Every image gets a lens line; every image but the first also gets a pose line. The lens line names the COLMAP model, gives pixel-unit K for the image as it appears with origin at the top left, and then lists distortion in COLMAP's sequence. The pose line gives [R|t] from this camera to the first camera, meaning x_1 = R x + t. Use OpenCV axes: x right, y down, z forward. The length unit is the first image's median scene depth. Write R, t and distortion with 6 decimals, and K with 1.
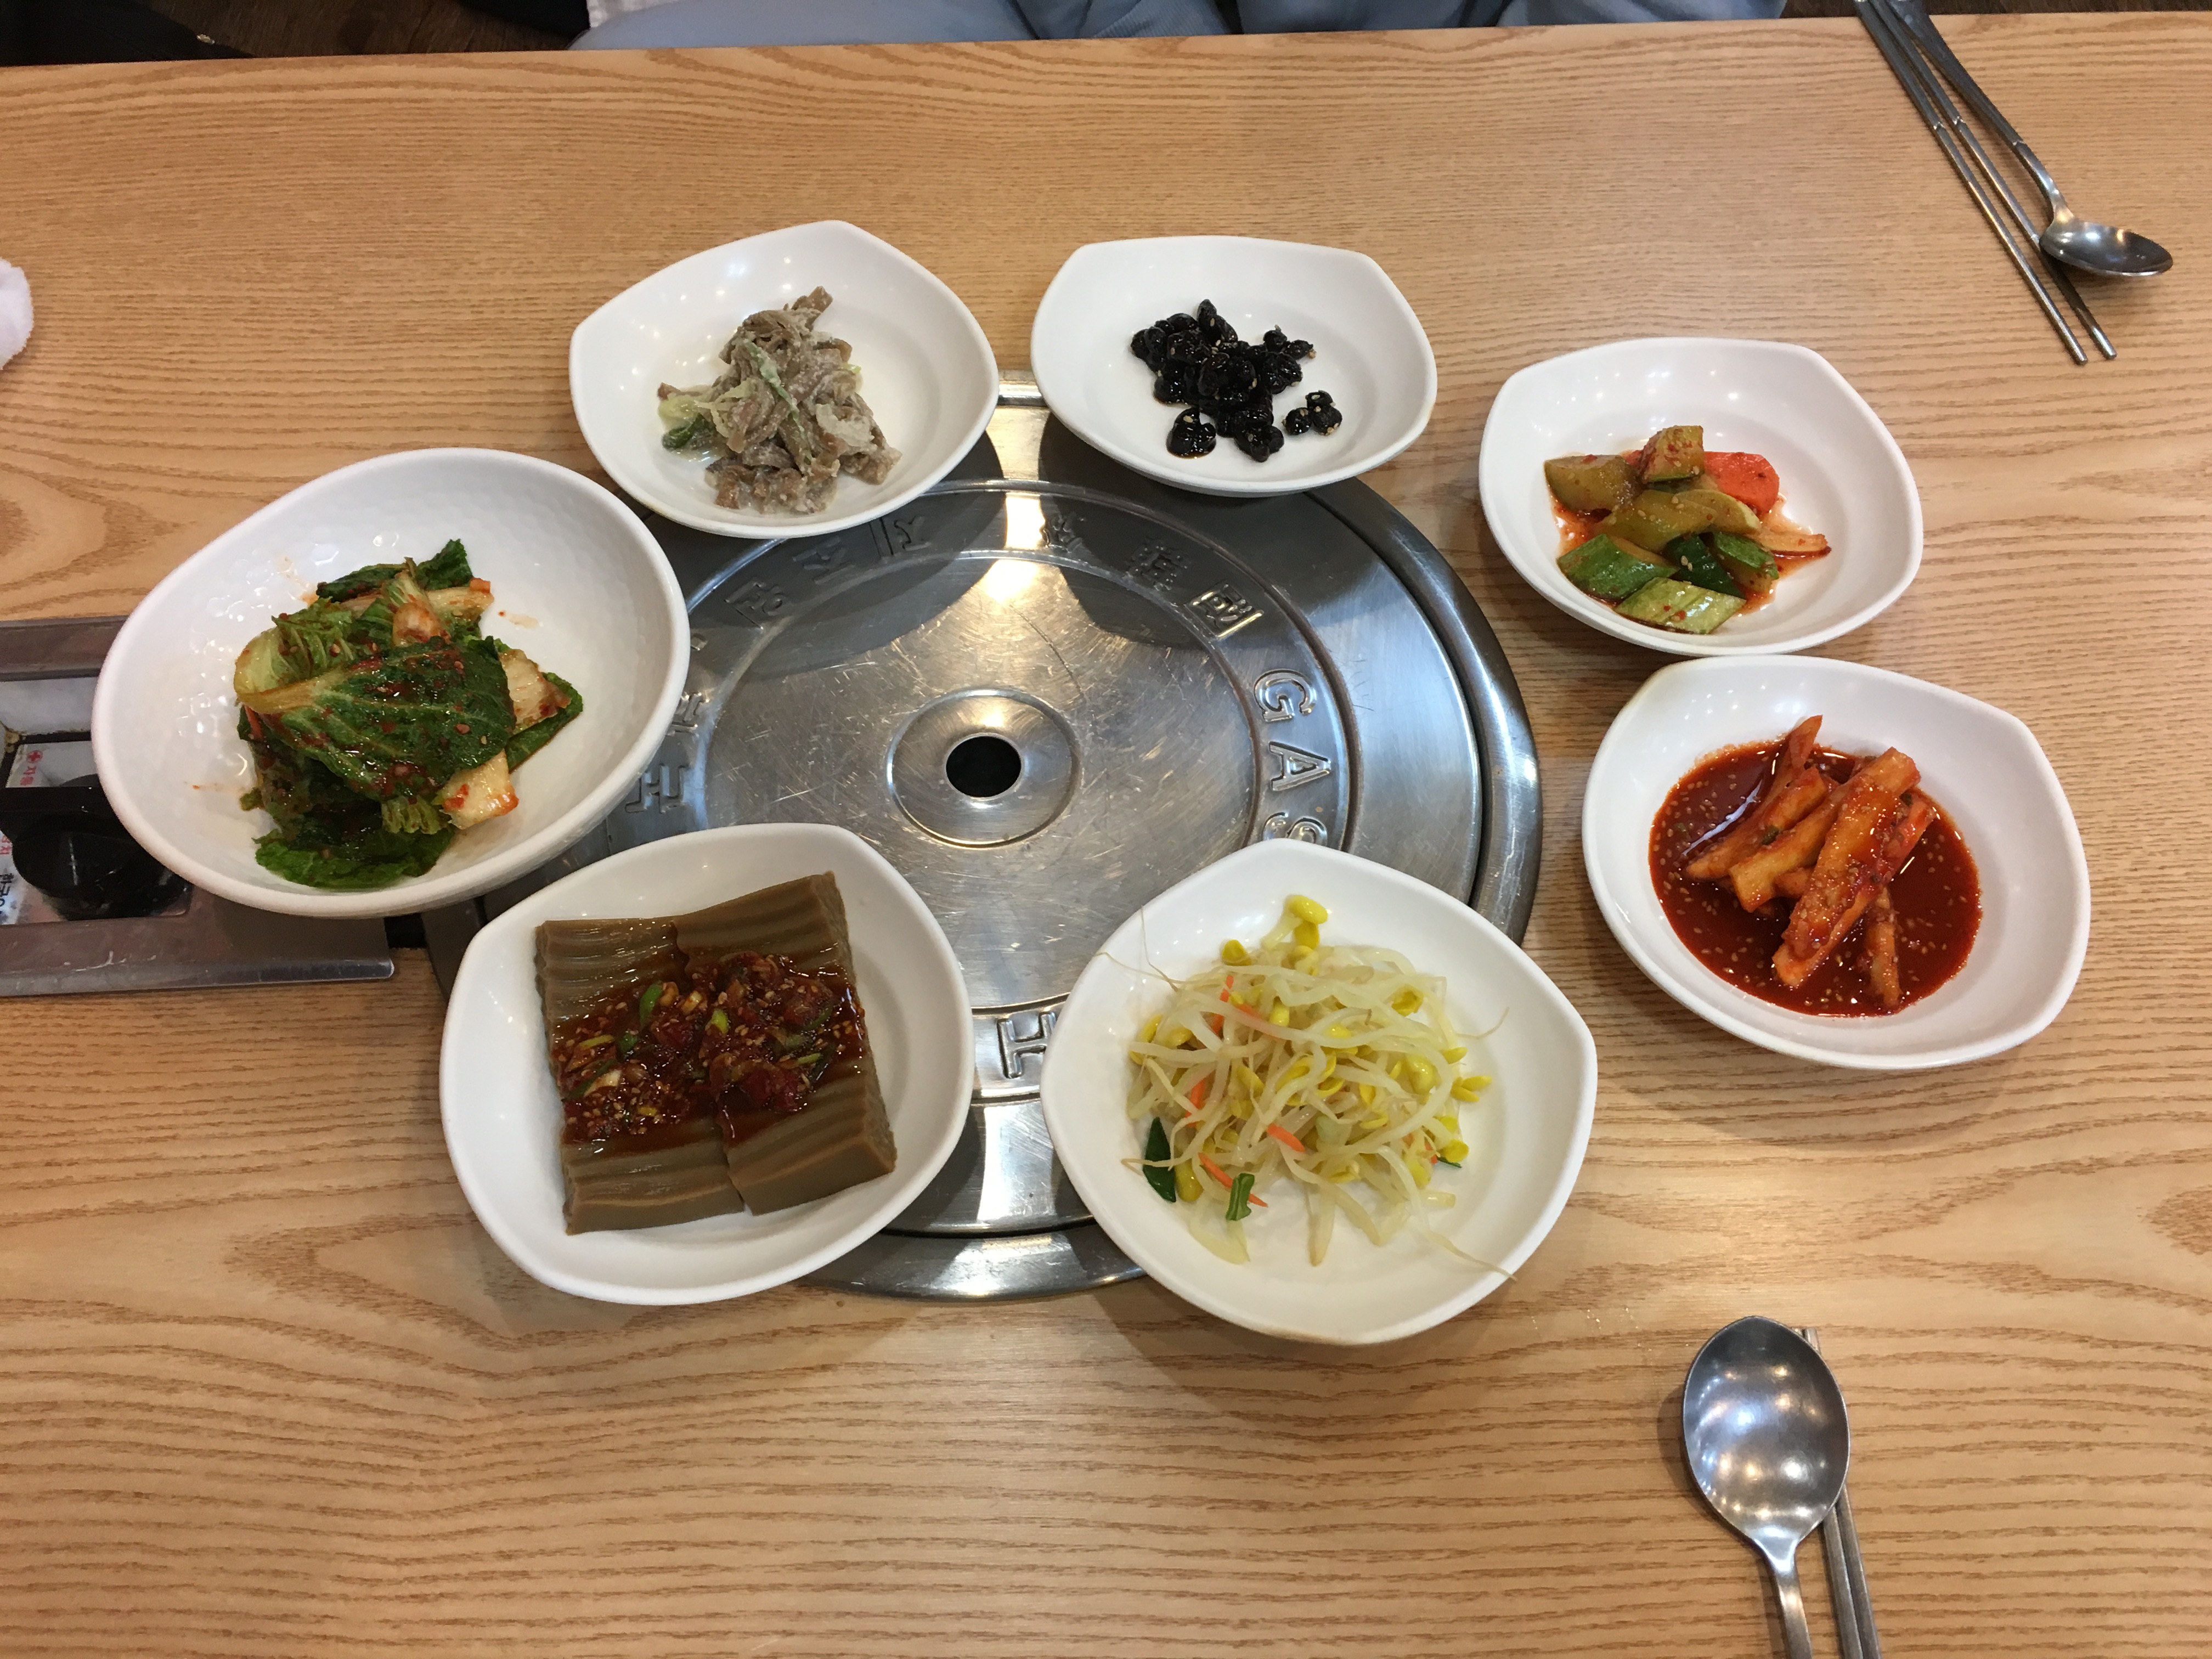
lens RADIAL K [[1889.7, 0, 1106.0], [0, 1889.7, 829.5], [0, 0, 1]] dist [0.040740, -0.000021]
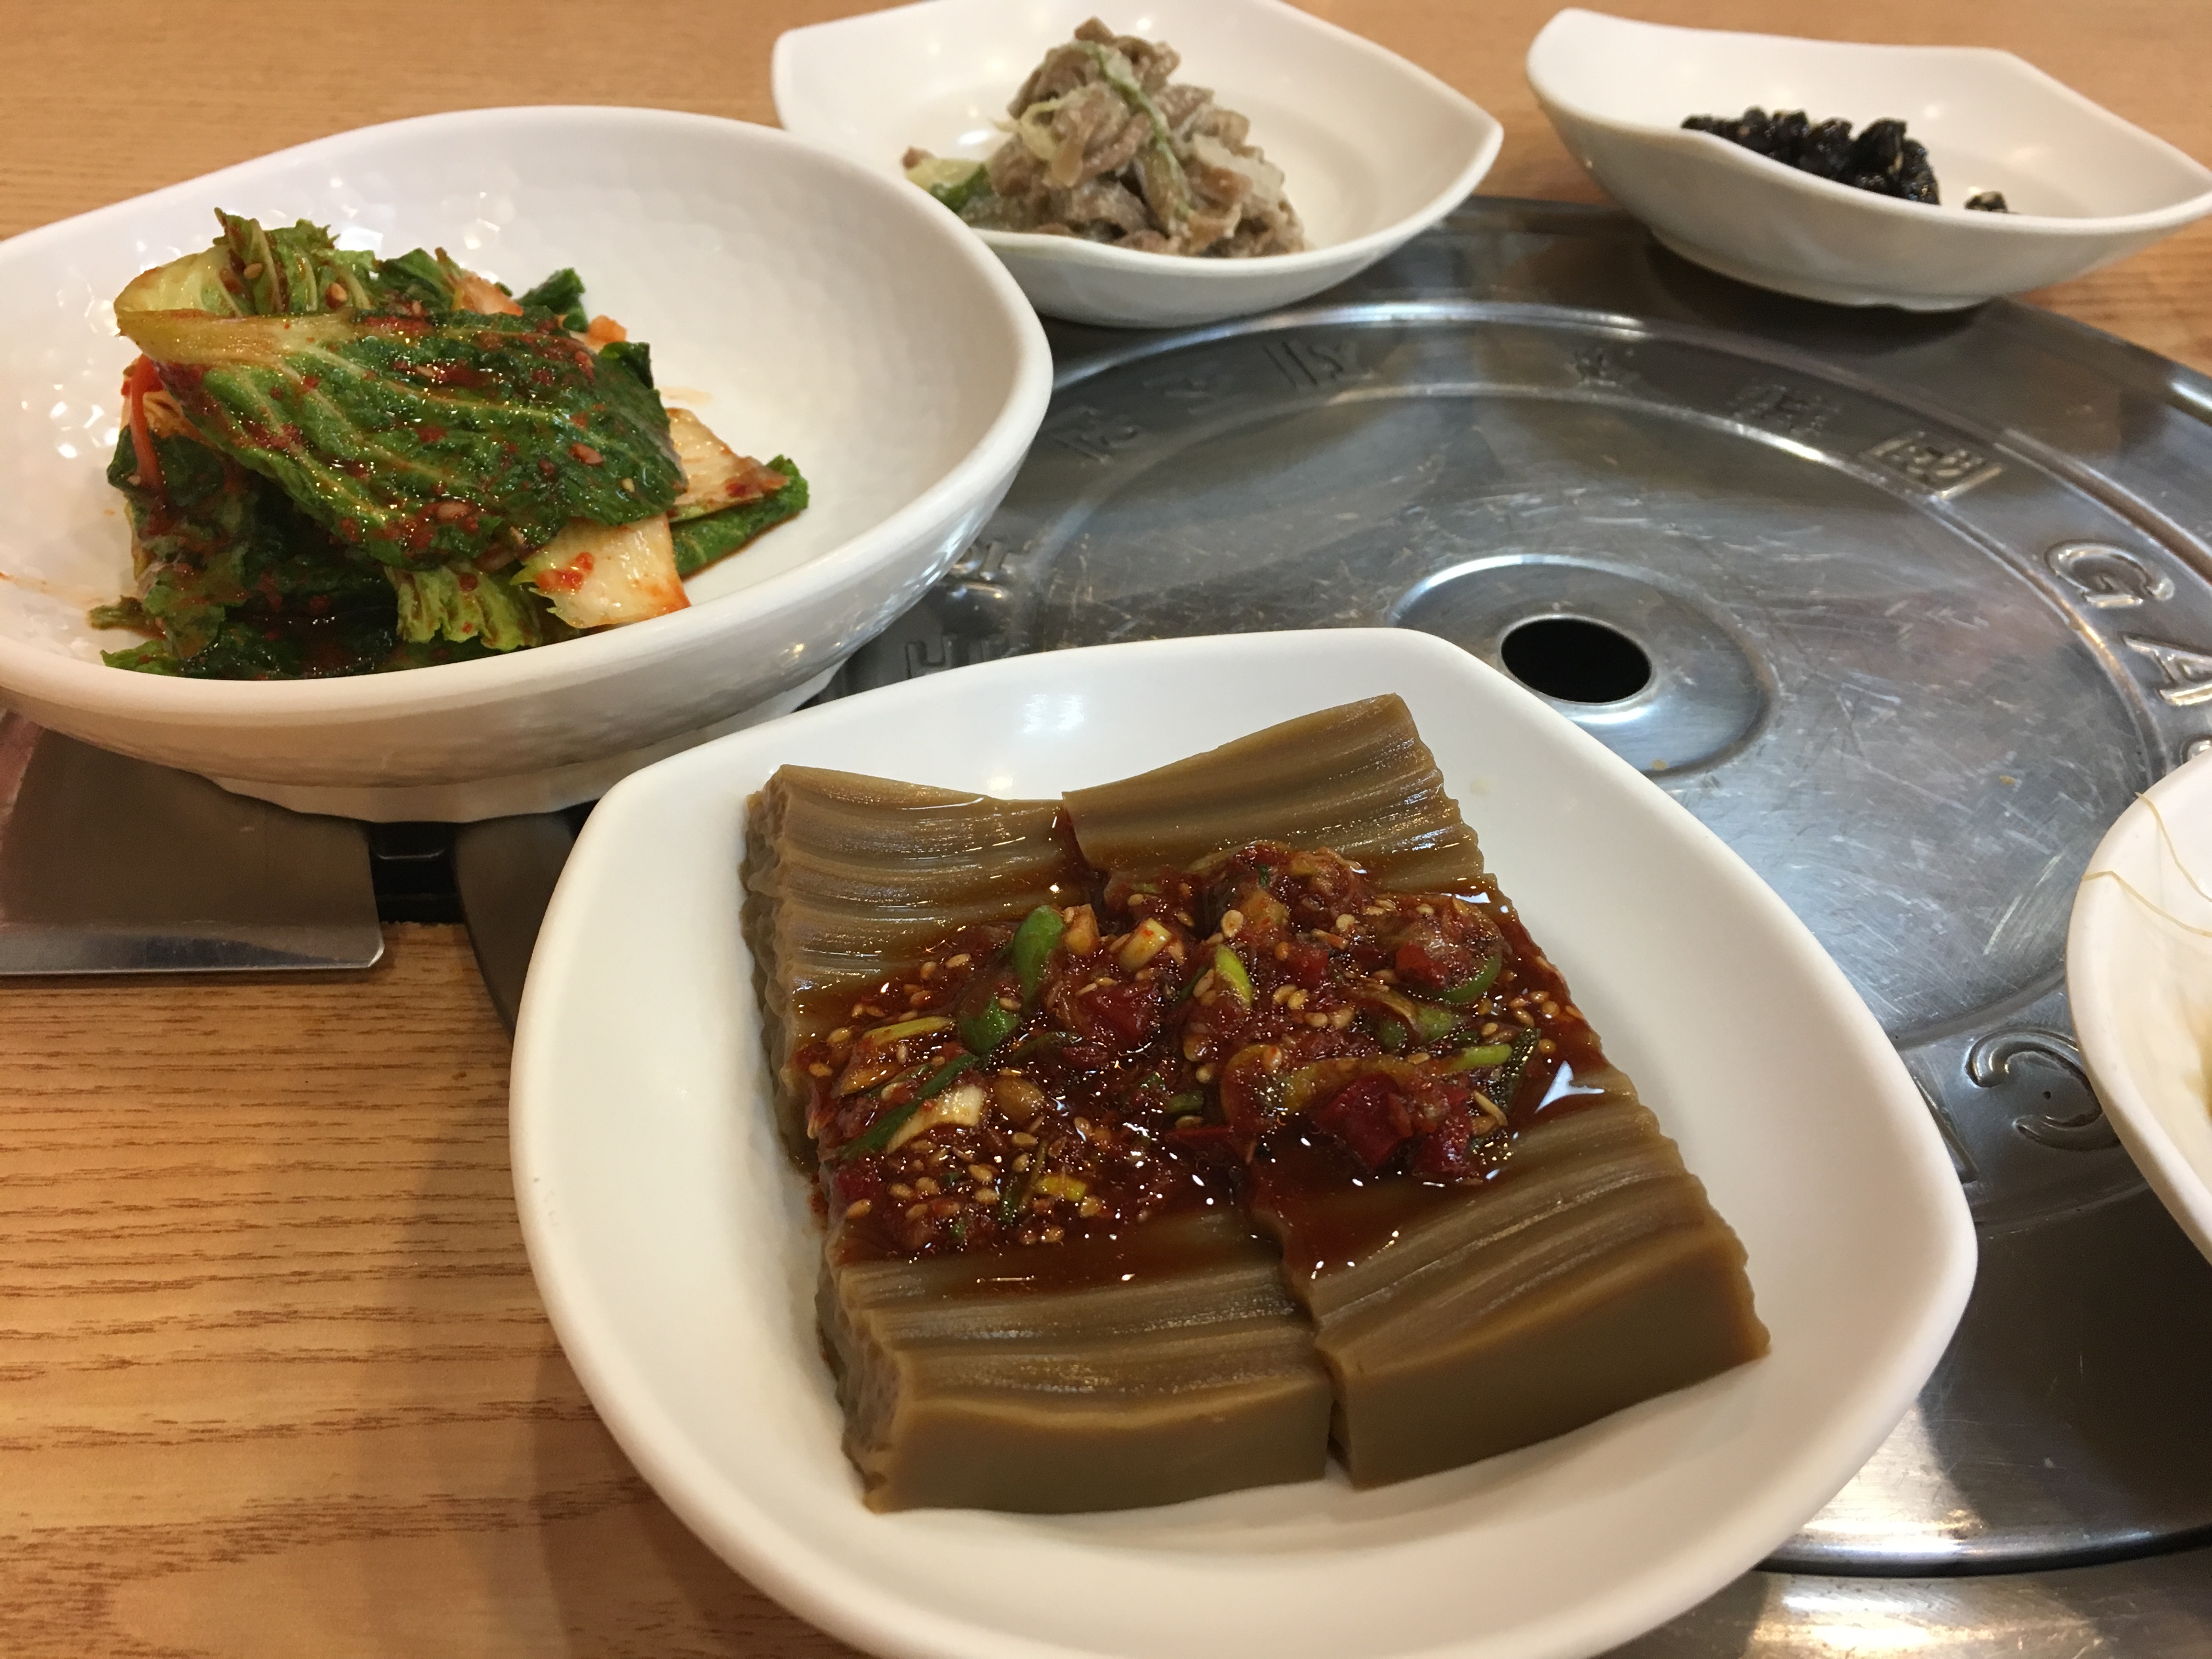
lens RADIAL K [[1938.8, 0, 1106.0], [0, 1938.8, 829.5], [0, 0, 1]] dist [0.058123, -0.085334]
pose [[0.999198, 0.024144, 0.031949, -0.230829], [-0.014683, 0.963136, -0.268613, 0.171348], [-0.037257, 0.267928, 0.962718, 0.571936]]
